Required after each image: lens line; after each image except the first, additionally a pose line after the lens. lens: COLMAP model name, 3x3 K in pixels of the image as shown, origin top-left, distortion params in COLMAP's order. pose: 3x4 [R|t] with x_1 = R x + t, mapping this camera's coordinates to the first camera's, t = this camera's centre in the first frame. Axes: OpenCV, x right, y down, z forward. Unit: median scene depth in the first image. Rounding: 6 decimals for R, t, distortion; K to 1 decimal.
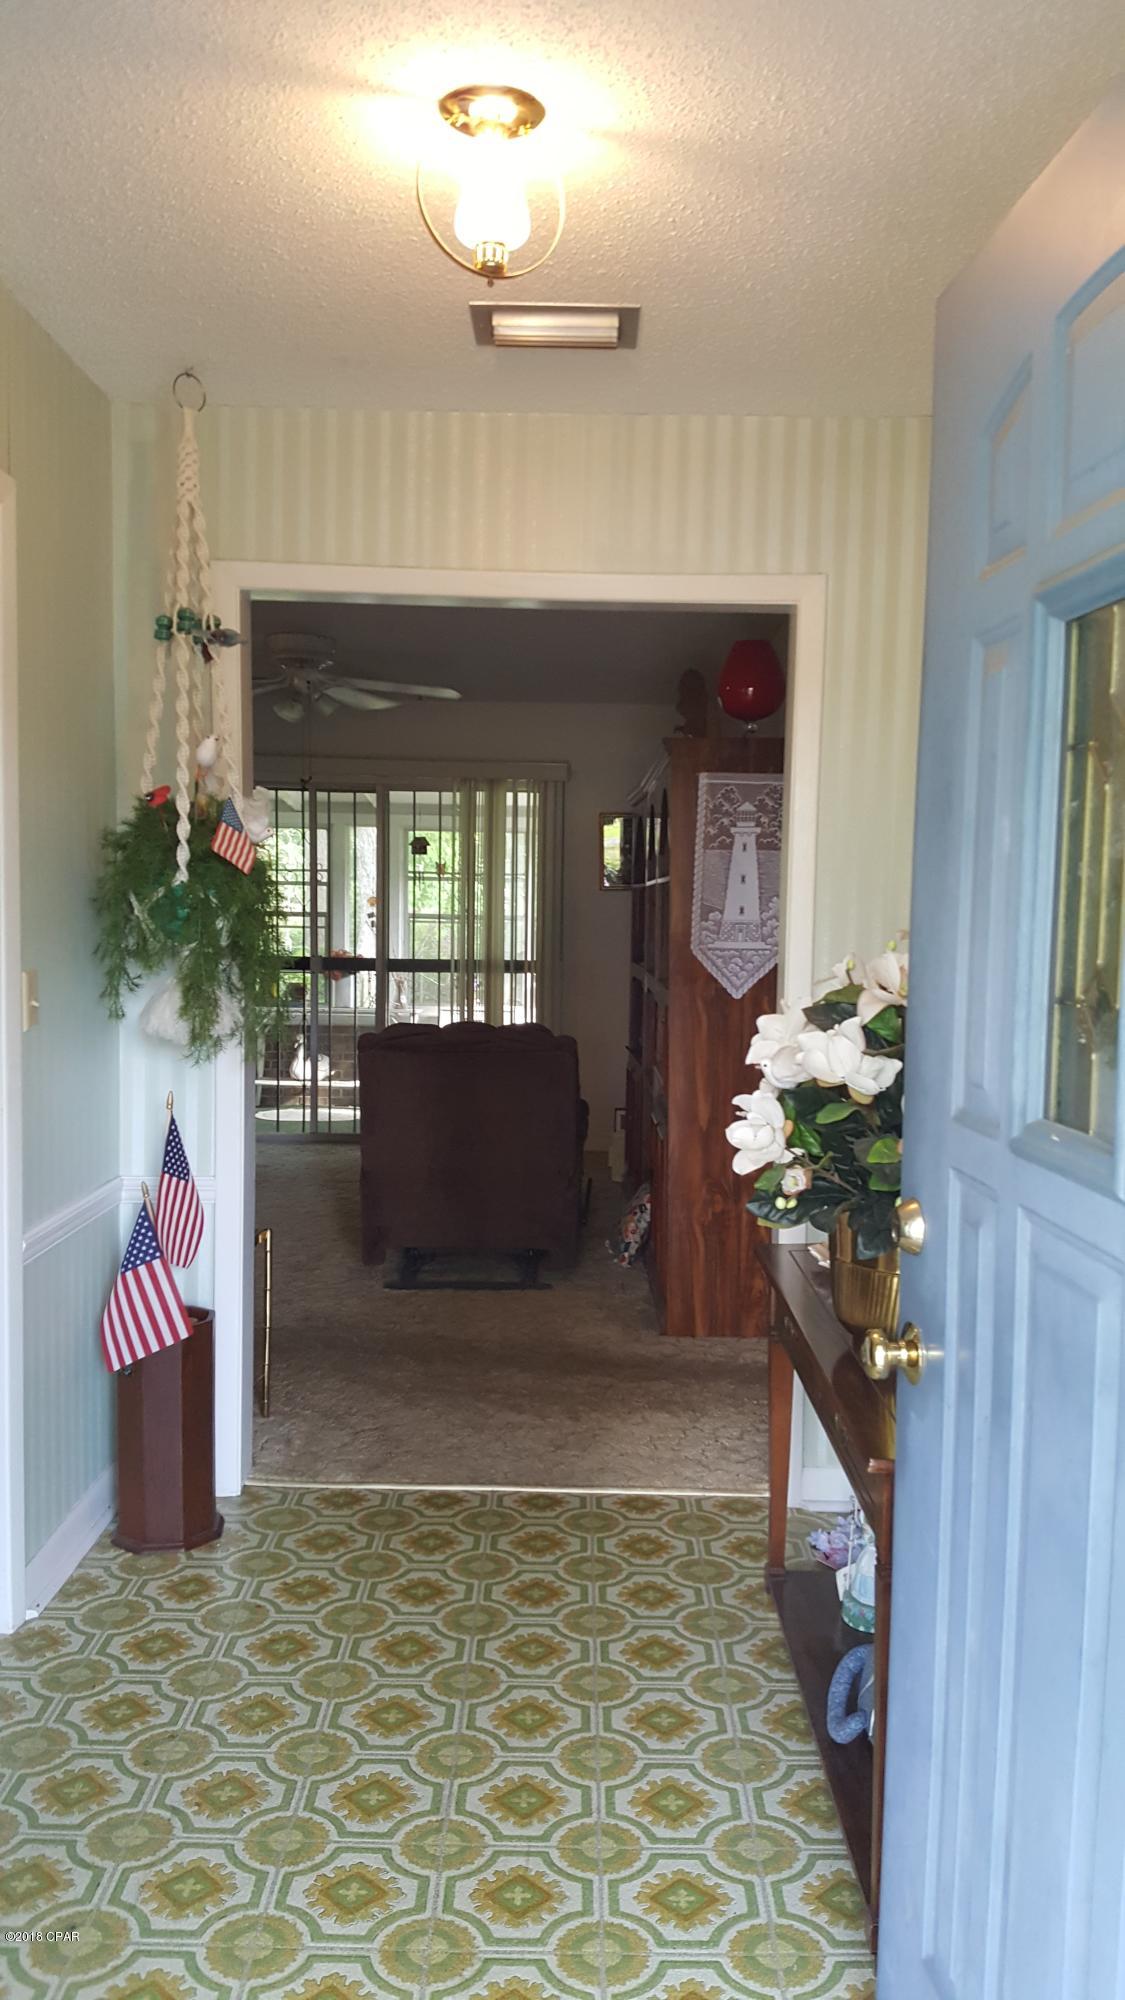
lens RADIAL K [[1621.6, 0, 562.5], [0, 1621.6, 1000.0], [0, 0, 1]] dist [0.252692, -0.562976]
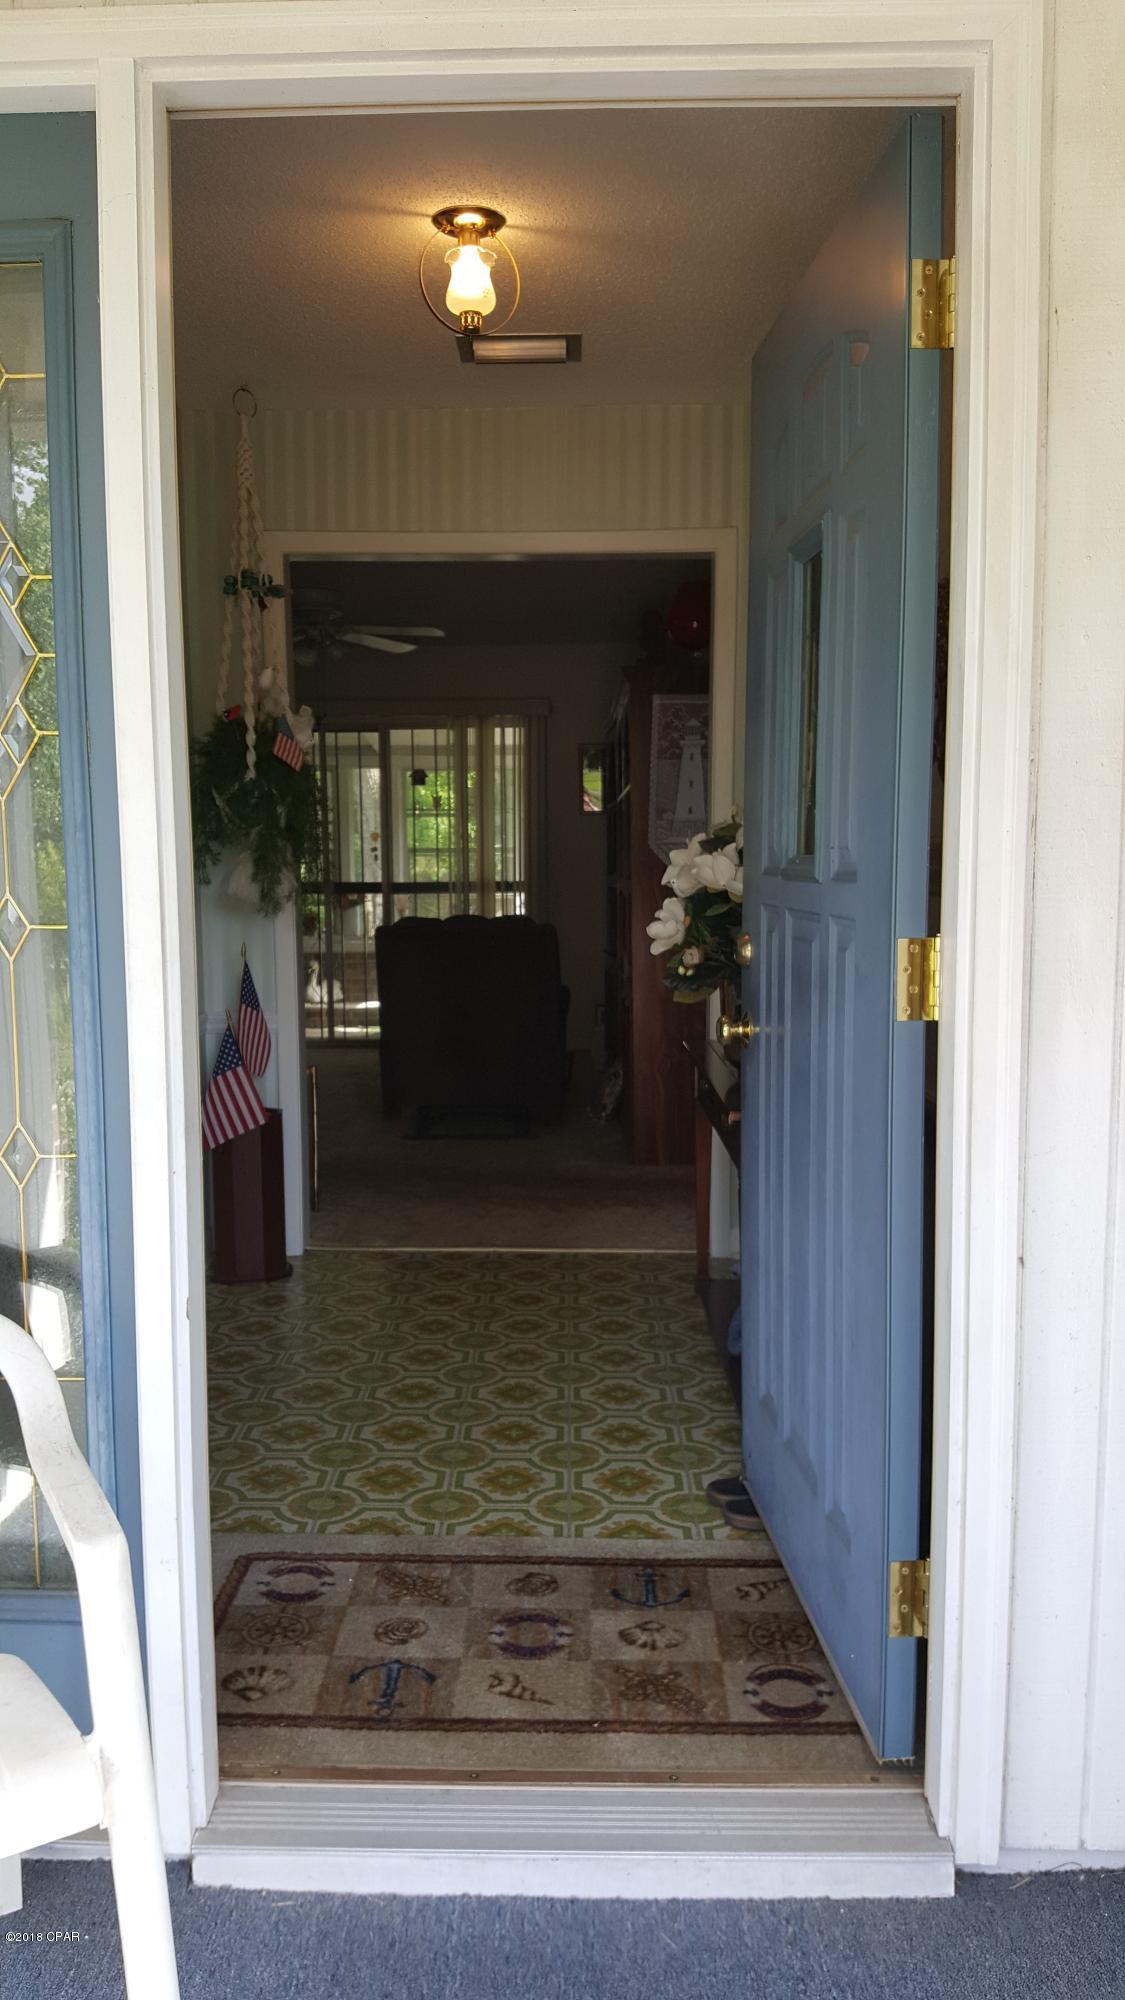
lens RADIAL K [[1629.3, 0, 507.1], [0, 1629.3, 1024.8], [0, 0, 1]] dist [0.352235, -0.973656]
pose [[0.999252, -0.020547, -0.032758, 0.016509], [0.021838, 0.998978, 0.039562, 0.077065], [0.031912, -0.040248, 0.998680, -0.334556]]
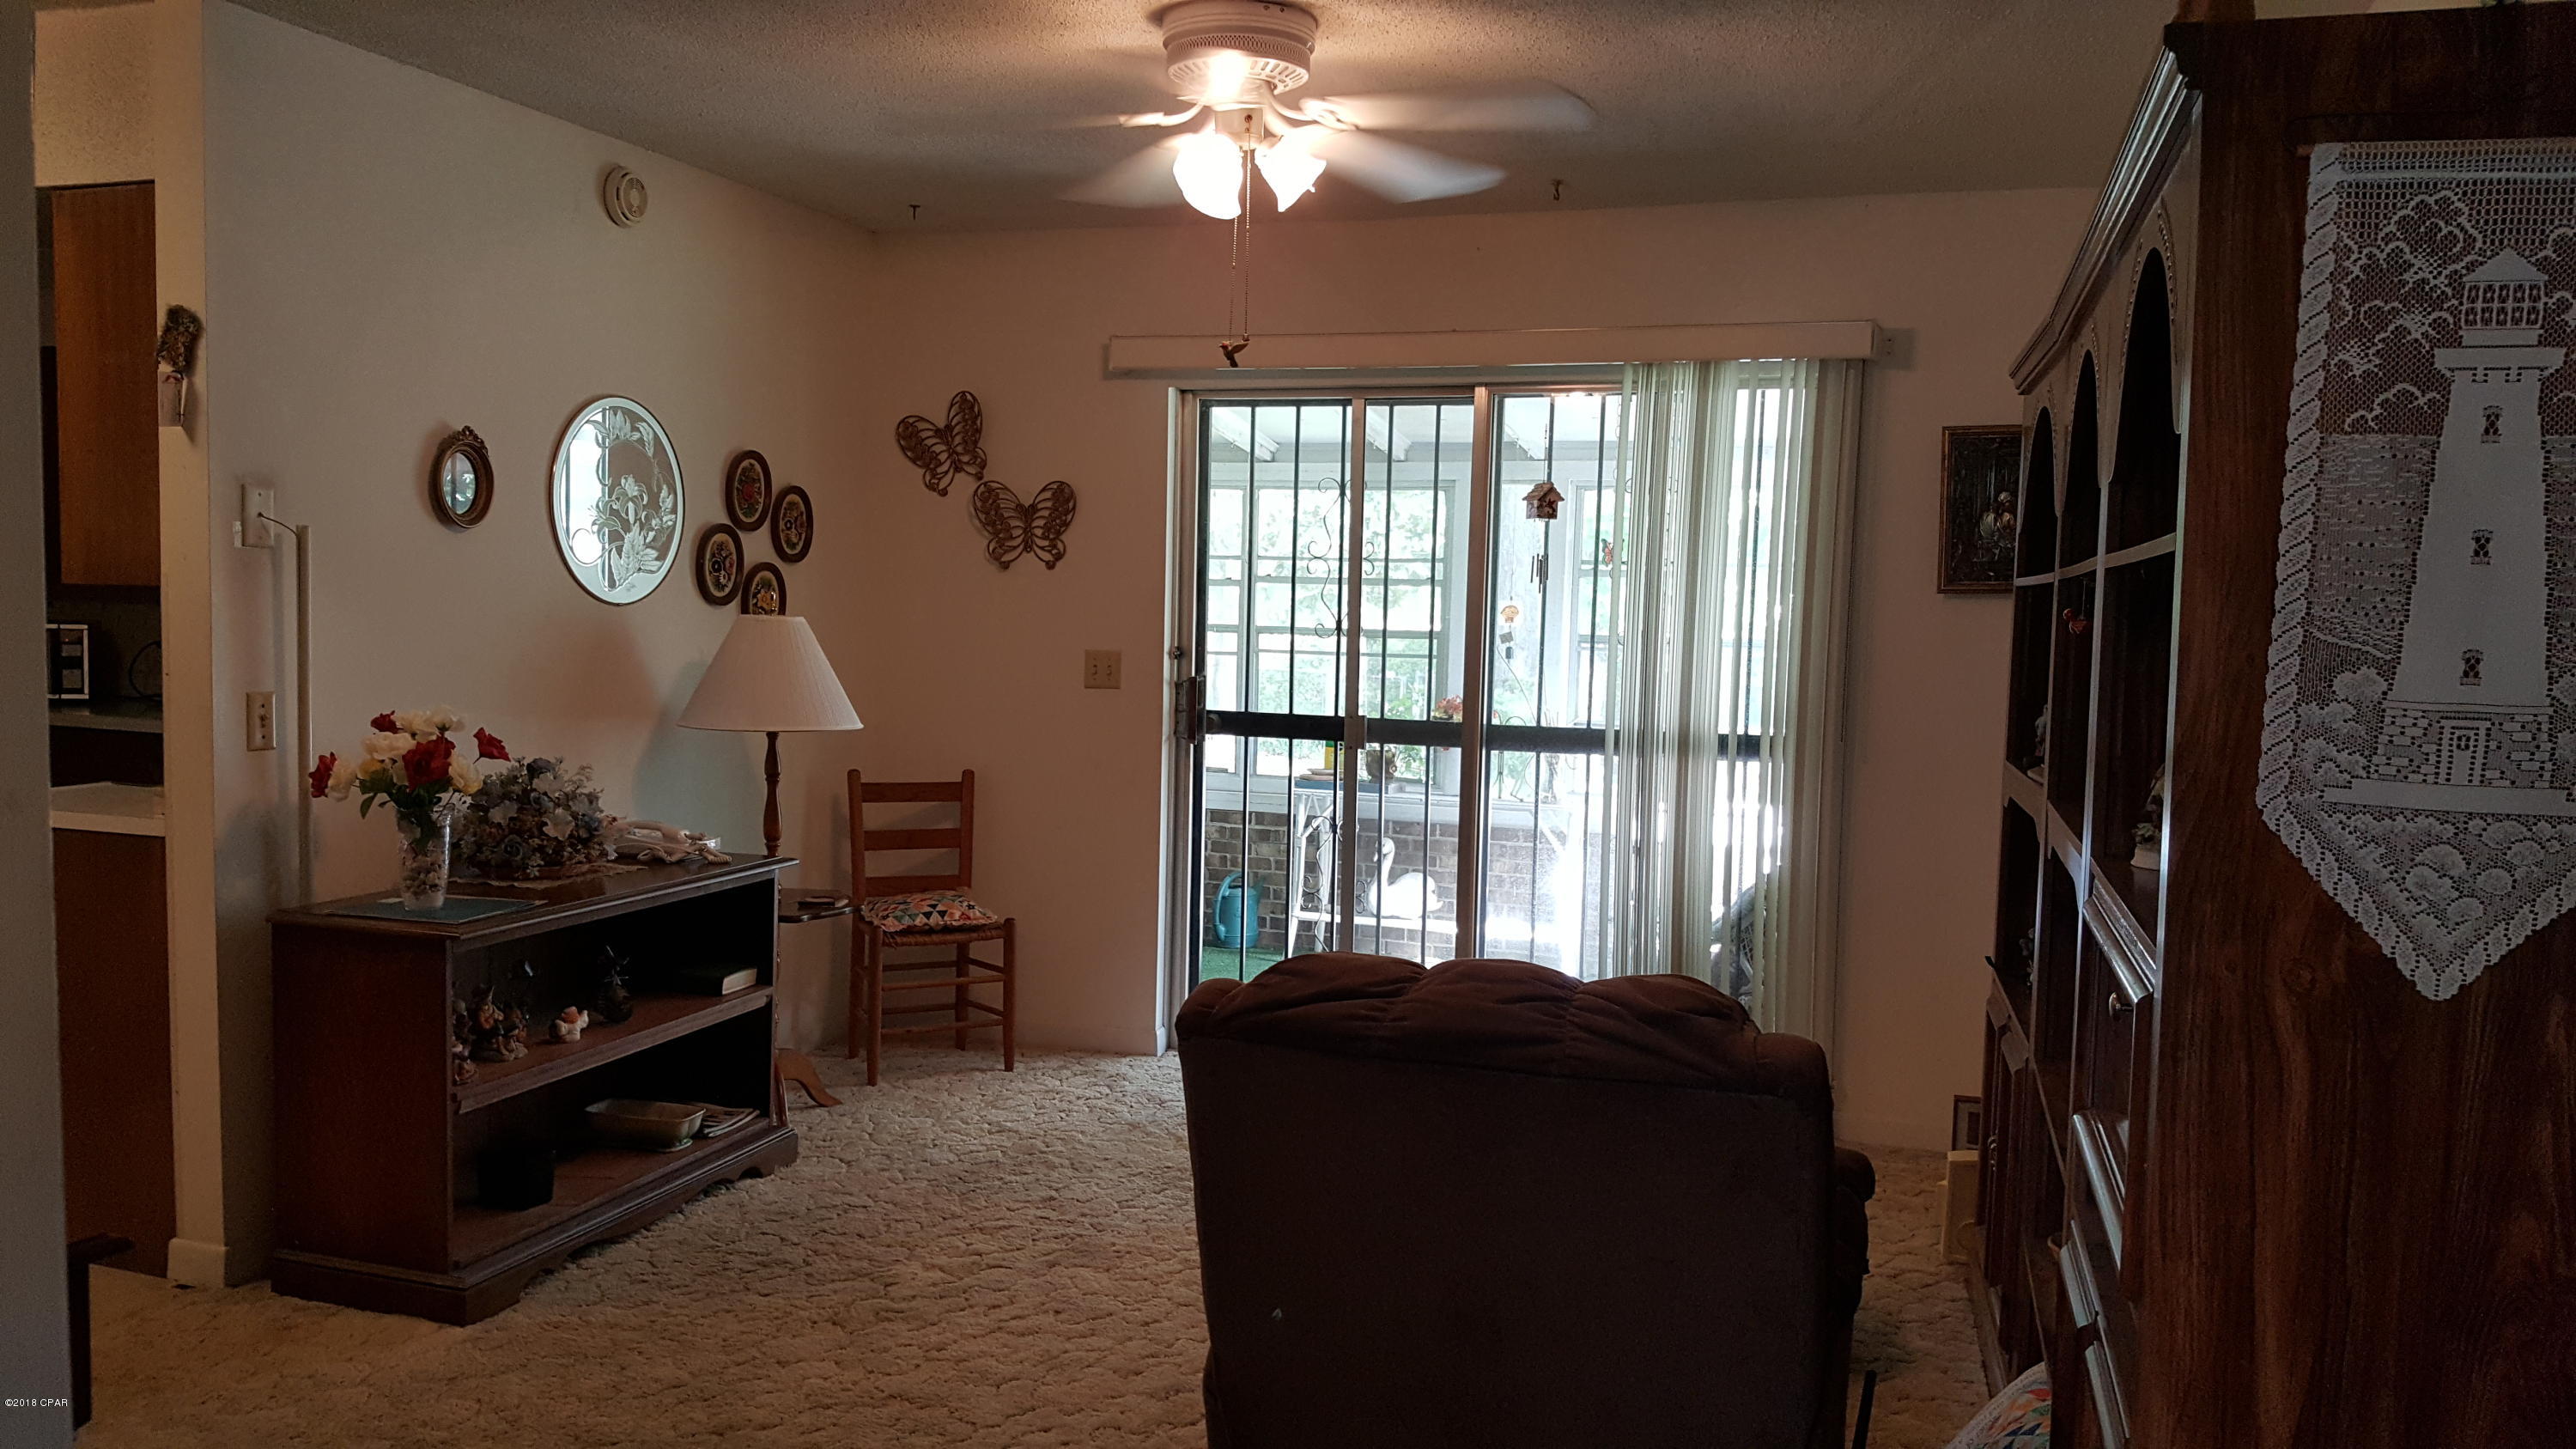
lens RADIAL K [[1937.3, 0, 1285.8], [0, 1937.3, 690.3], [0, 0, 1]] dist [0.058427, -0.145536]
pose [[0.956005, 0.028840, -0.291928, 0.028195], [-0.034850, 0.999274, -0.015407, -0.058359], [0.291271, 0.024902, 0.956316, 0.949015]]
